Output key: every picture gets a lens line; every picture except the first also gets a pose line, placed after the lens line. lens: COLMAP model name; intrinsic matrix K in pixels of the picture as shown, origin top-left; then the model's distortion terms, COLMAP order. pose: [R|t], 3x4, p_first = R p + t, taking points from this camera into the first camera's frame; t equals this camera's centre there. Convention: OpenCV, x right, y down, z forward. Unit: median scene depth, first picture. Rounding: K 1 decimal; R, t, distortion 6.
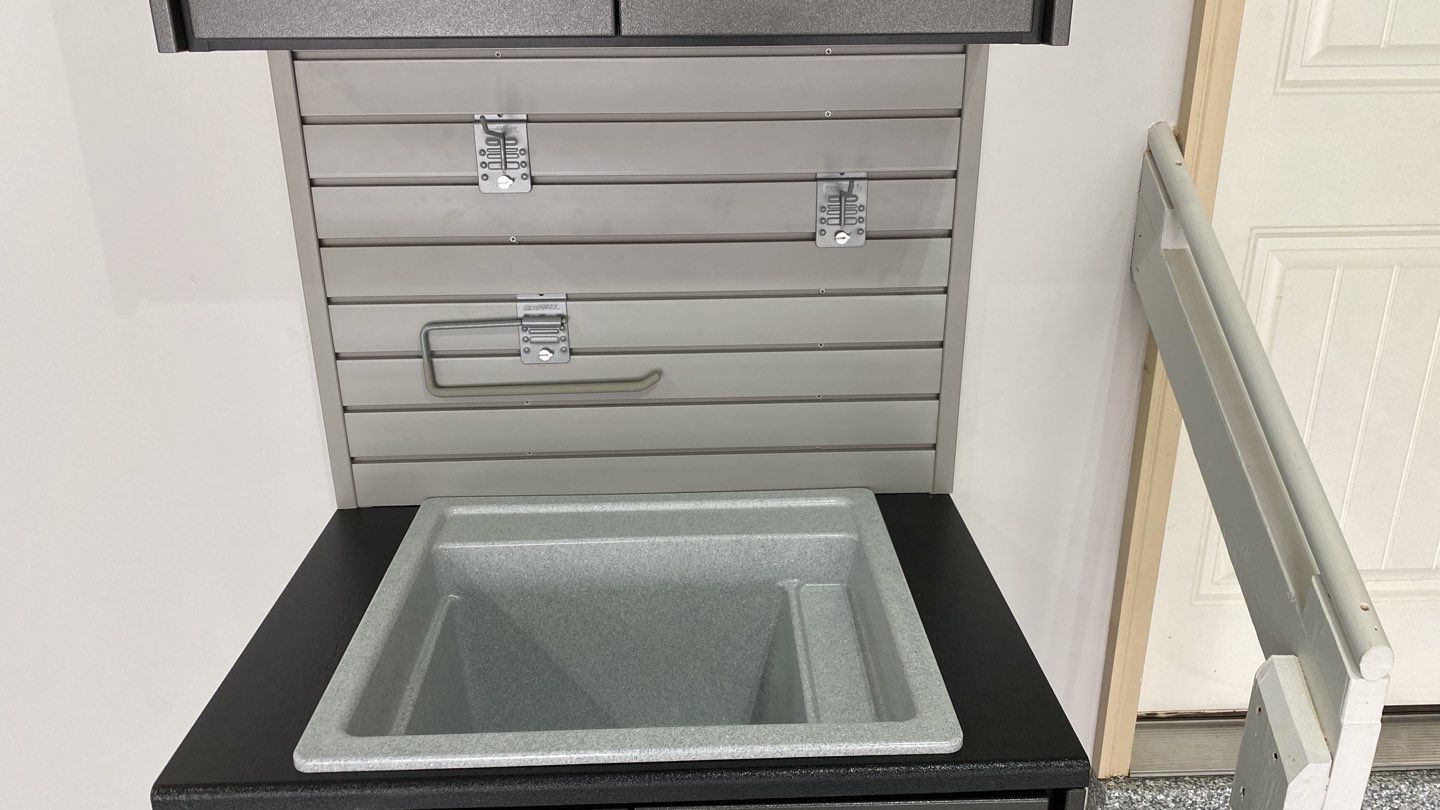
lens RADIAL K [[1083.8, 0, 732.5], [0, 1083.8, 396.1], [0, 0, 1]] dist [0.055076, -0.065283]
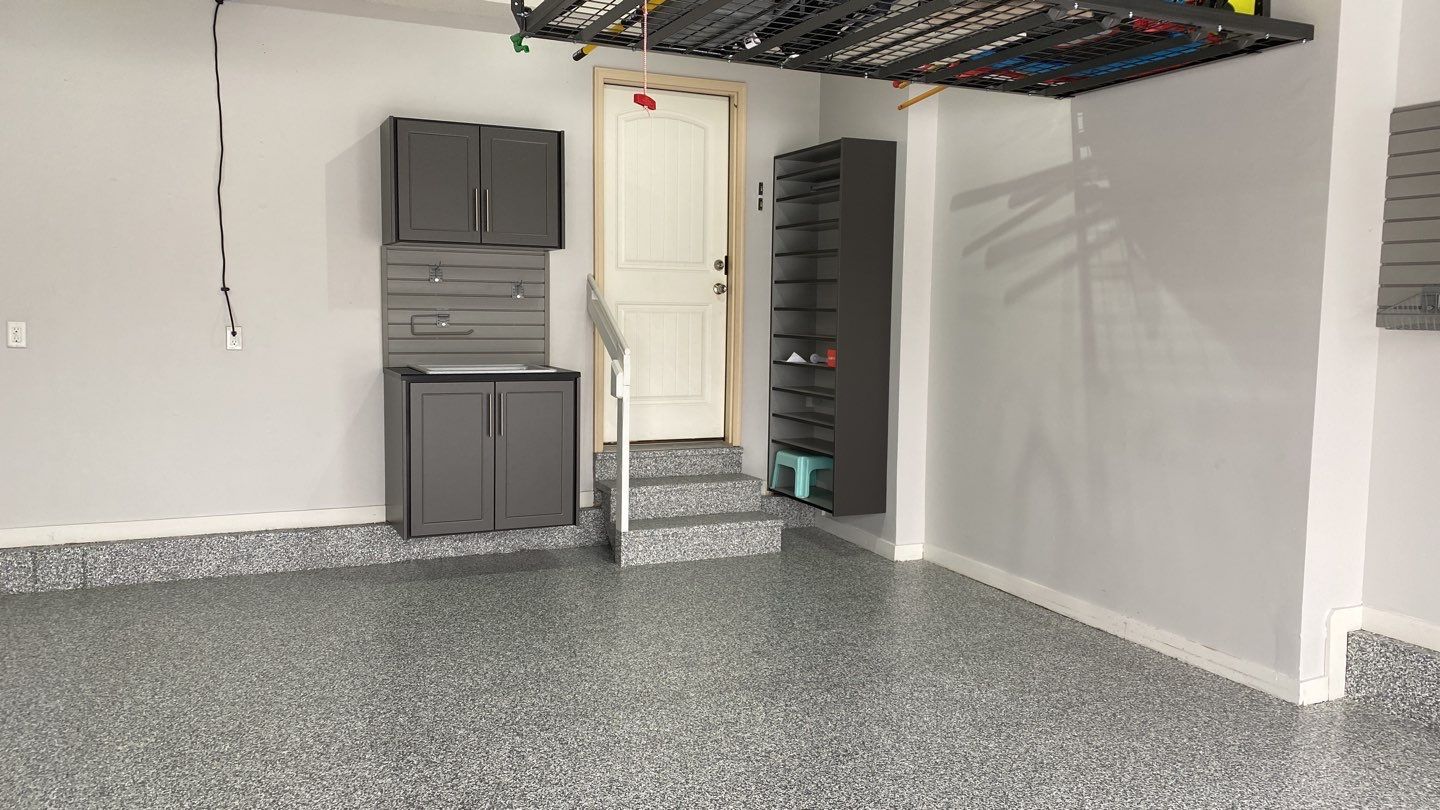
lens RADIAL K [[1083.8, 0, 723.6], [0, 1083.8, 406.4], [0, 0, 1]] dist [0.055076, -0.065283]
pose [[0.923863, -0.015405, 0.382413, -0.762388], [0.116325, 0.963222, -0.242223, 1.345593], [-0.364617, 0.268265, 0.891677, -2.853615]]
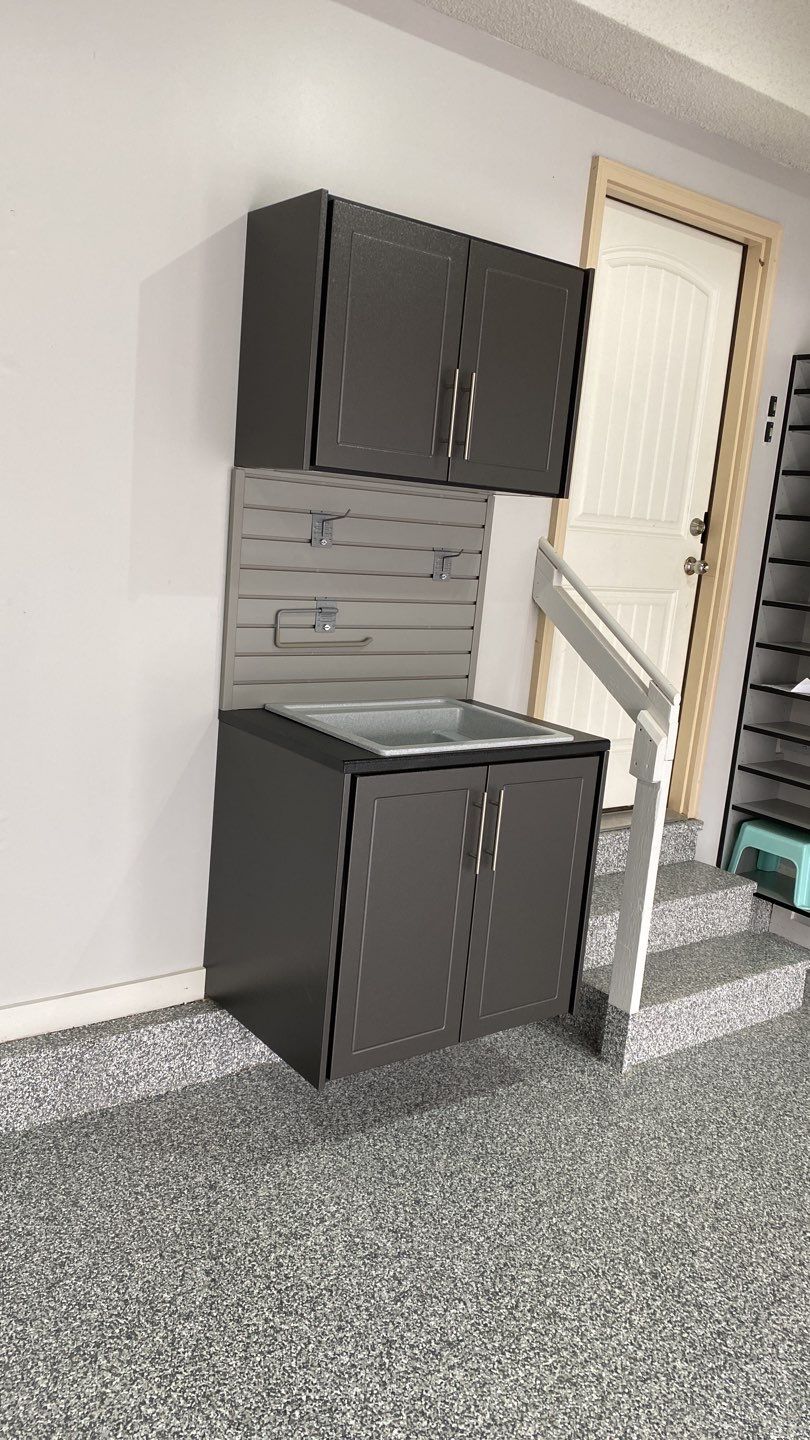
lens RADIAL K [[1083.8, 0, 398.2], [0, 1083.8, 715.4], [0, 0, 1]] dist [0.055076, -0.065283]
pose [[0.821555, -0.025990, 0.569537, -1.260205], [0.111927, 0.986873, -0.116419, 0.388489], [-0.559035, 0.159392, 0.813679, -0.733790]]
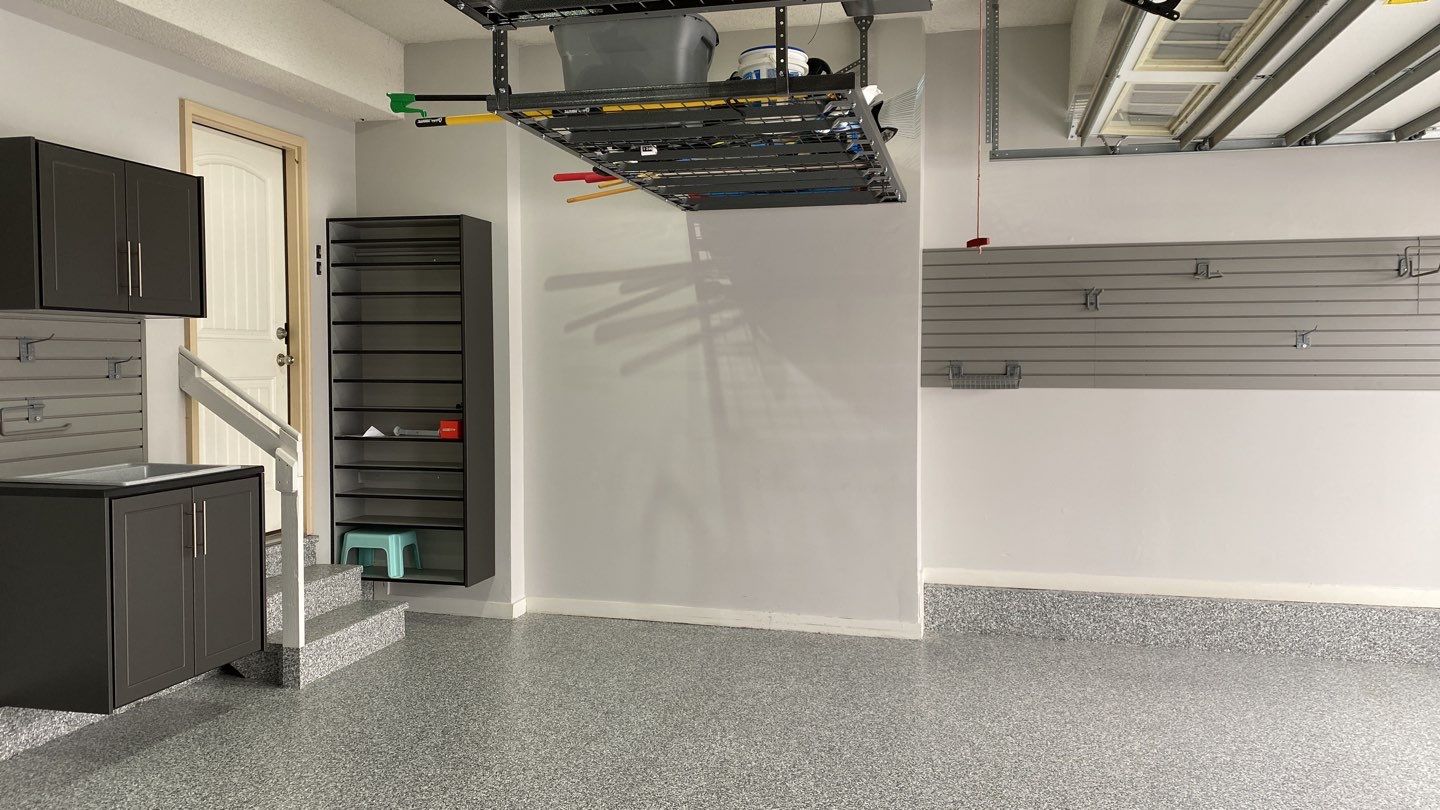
lens RADIAL K [[1083.8, 0, 721.9], [0, 1083.8, 400.3], [0, 0, 1]] dist [0.055076, -0.065283]
pose [[0.264526, -0.028914, 0.963945, -2.529917], [0.339440, 0.938379, -0.065003, 0.731786], [-0.902666, 0.344397, 0.258040, -1.416928]]
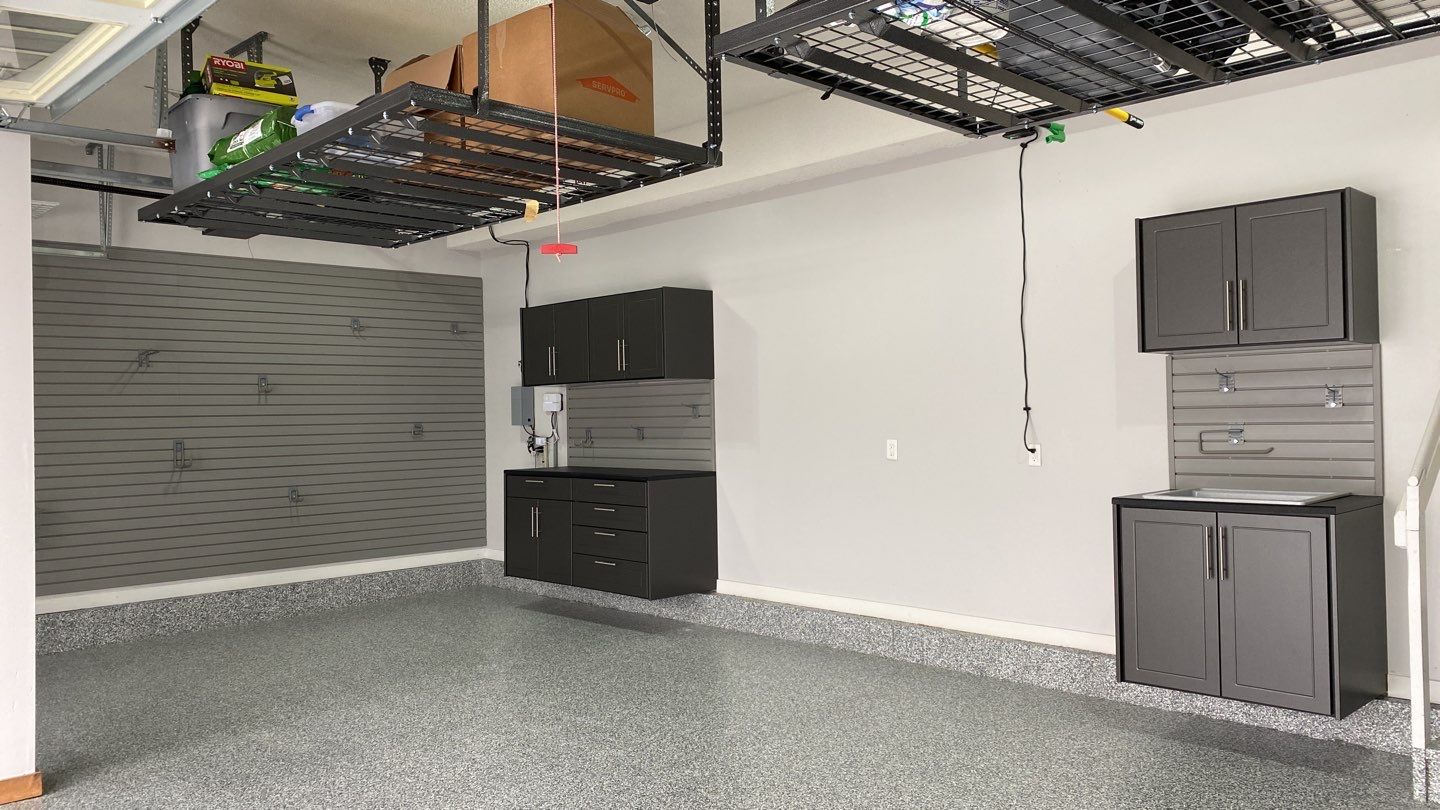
lens RADIAL K [[1083.8, 0, 722.7], [0, 1083.8, 395.4], [0, 0, 1]] dist [0.055076, -0.065283]
pose [[0.671226, -0.017862, -0.741037, 1.278622], [-0.247051, 0.937160, -0.246367, 1.062635], [0.698871, 0.348442, 0.624634, -2.275684]]
